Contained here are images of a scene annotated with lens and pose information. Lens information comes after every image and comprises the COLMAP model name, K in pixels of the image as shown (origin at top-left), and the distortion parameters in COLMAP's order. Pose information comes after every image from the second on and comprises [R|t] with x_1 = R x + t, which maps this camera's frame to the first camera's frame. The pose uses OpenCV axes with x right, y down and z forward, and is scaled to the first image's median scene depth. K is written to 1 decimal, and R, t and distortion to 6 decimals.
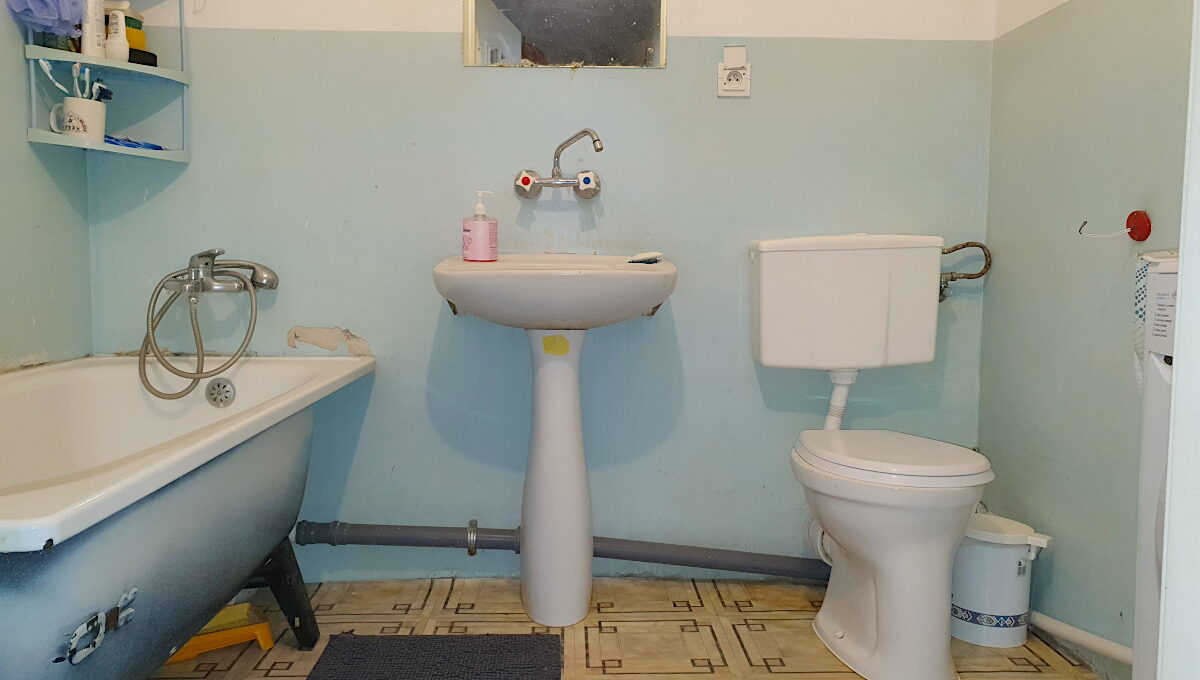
lens RADIAL K [[918.5, 0, 595.6], [0, 918.5, 337.4], [0, 0, 1]] dist [0.007927, -0.026154]
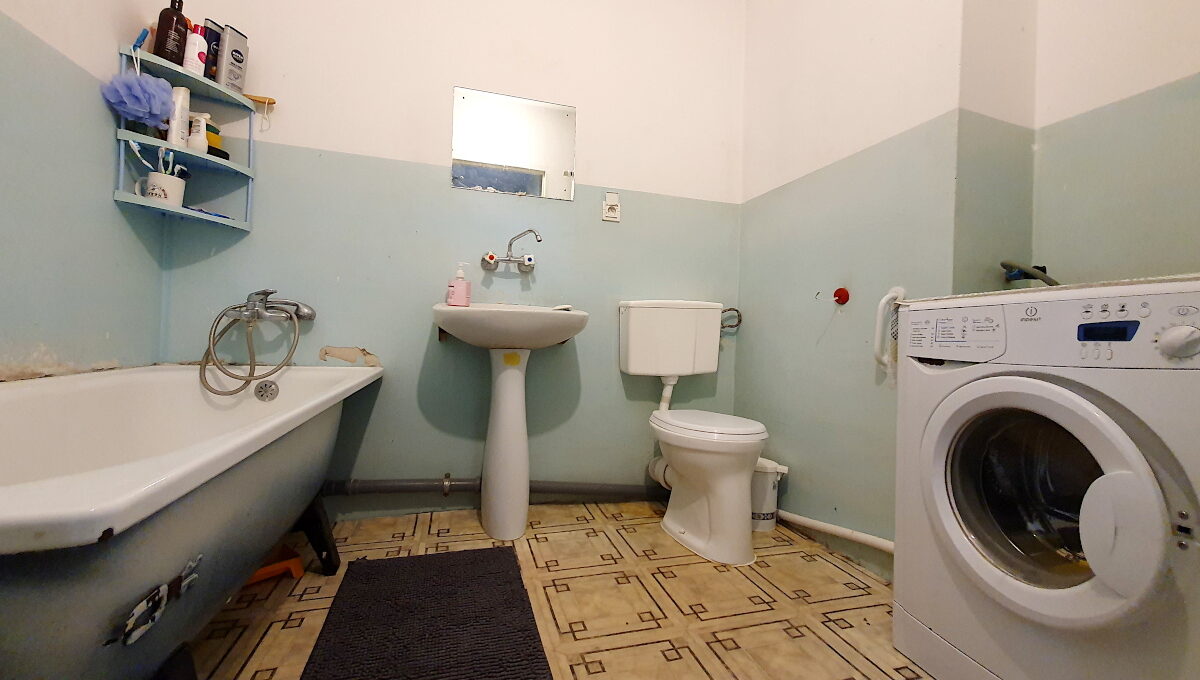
lens RADIAL K [[465.4, 0, 599.1], [0, 465.4, 335.1], [0, 0, 1]] dist [0.001383, -0.002352]
pose [[0.965451, 0.025724, 0.259313, -0.102559], [-0.006352, 0.997143, -0.075270, 0.025751], [-0.260509, 0.071022, 0.962856, 0.170971]]
